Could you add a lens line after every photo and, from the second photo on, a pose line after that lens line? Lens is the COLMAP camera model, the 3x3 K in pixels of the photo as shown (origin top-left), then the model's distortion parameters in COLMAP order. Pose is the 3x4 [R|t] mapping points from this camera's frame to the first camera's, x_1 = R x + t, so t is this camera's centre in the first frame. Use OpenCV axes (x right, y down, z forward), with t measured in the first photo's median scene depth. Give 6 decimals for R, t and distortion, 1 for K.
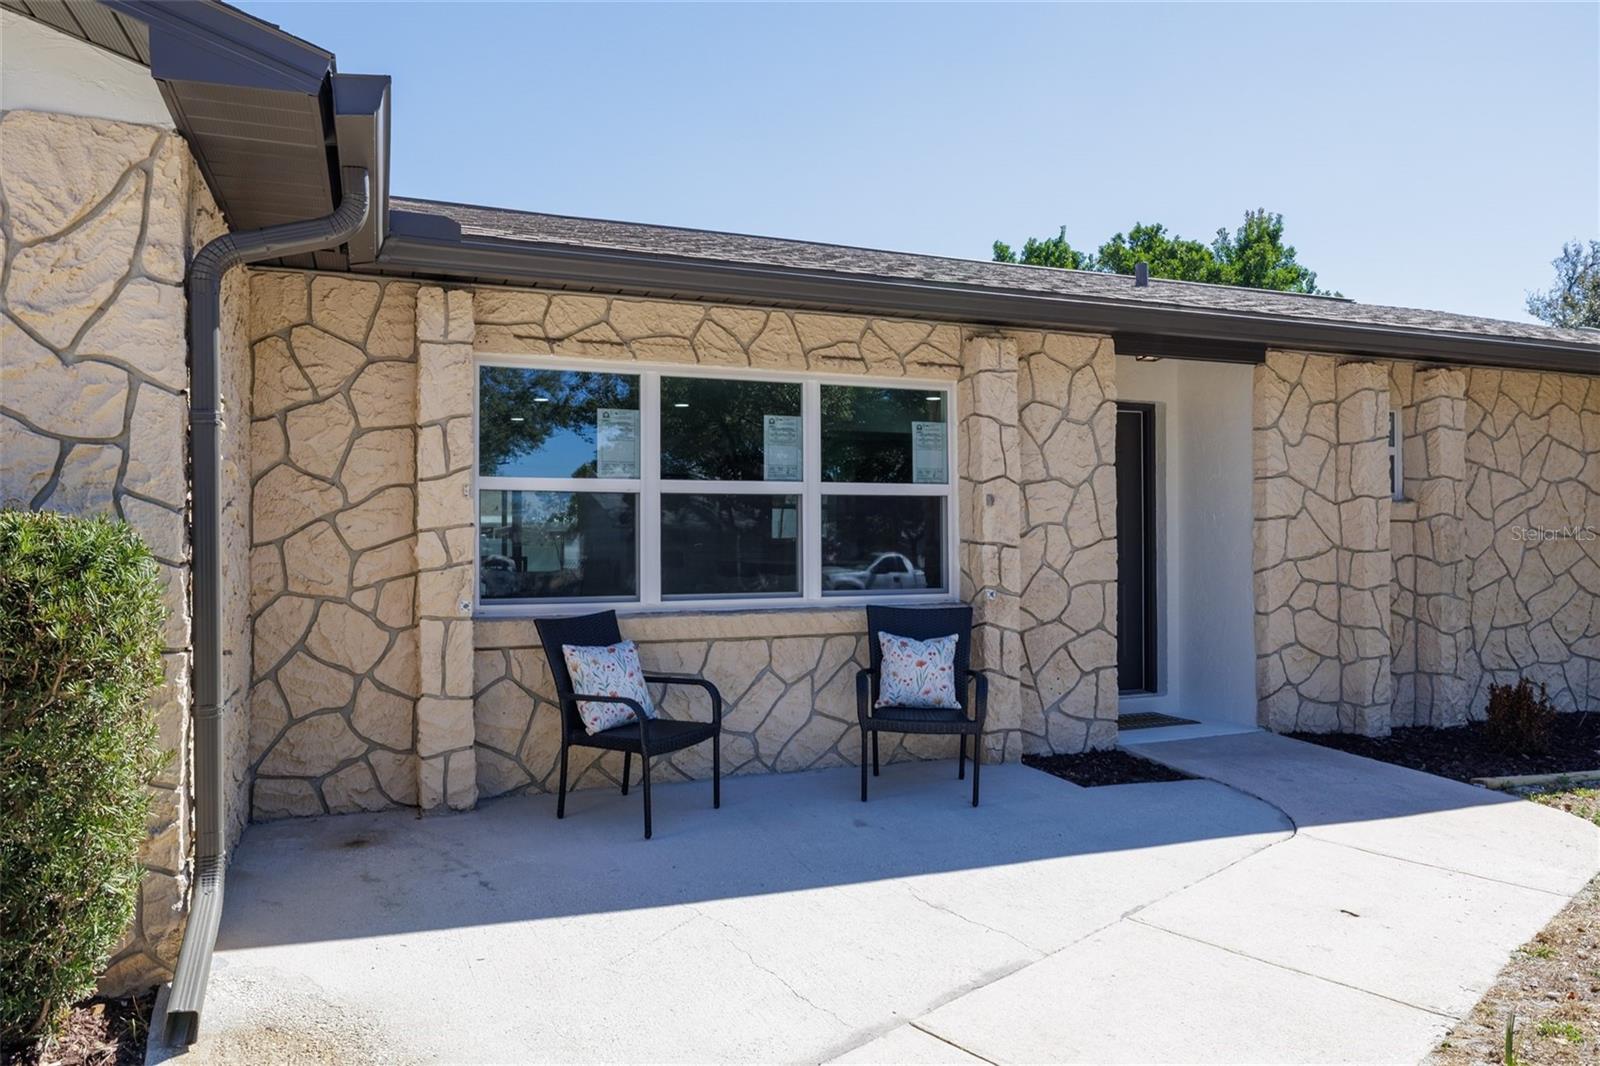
lens RADIAL K [[1094.0, 0, 803.3], [0, 1094.0, 543.7], [0, 0, 1]] dist [0.006496, 0.000911]
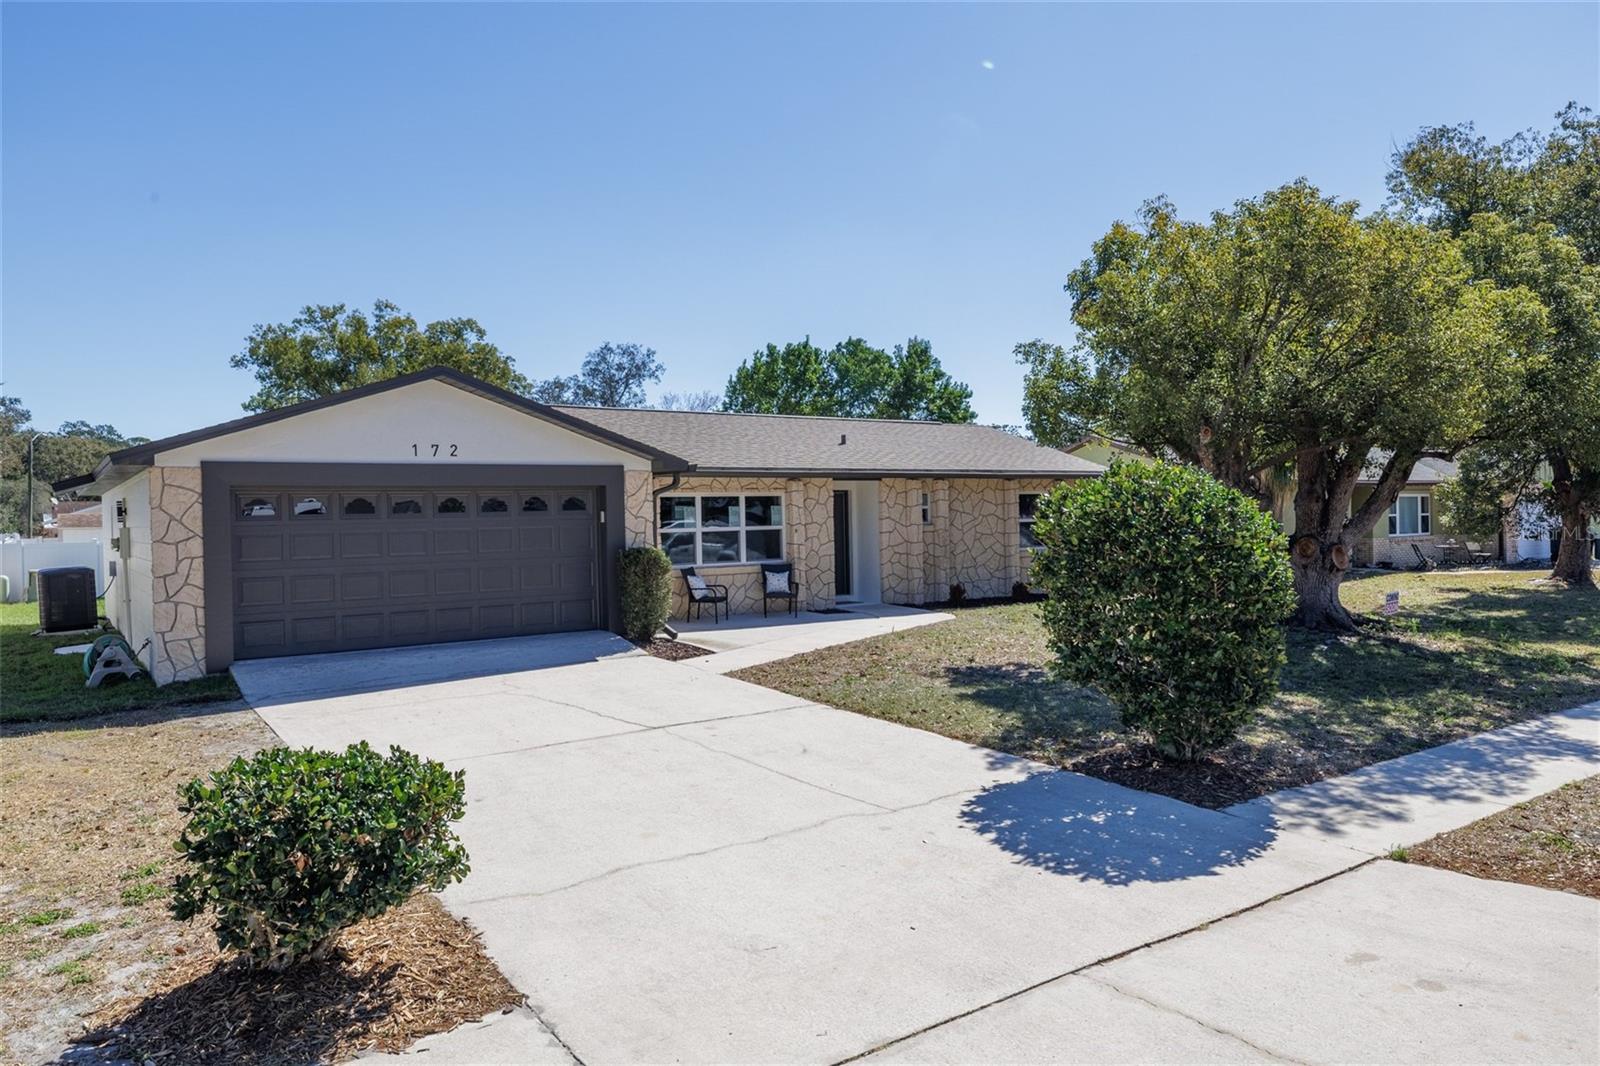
lens RADIAL K [[1094.0, 0, 799.7], [0, 1094.0, 529.7], [0, 0, 1]] dist [0.006496, 0.000911]
pose [[0.973516, -0.017449, 0.227954, -0.555107], [0.014682, 0.999797, 0.013826, -0.086885], [-0.228149, -0.010113, 0.973574, -2.152424]]
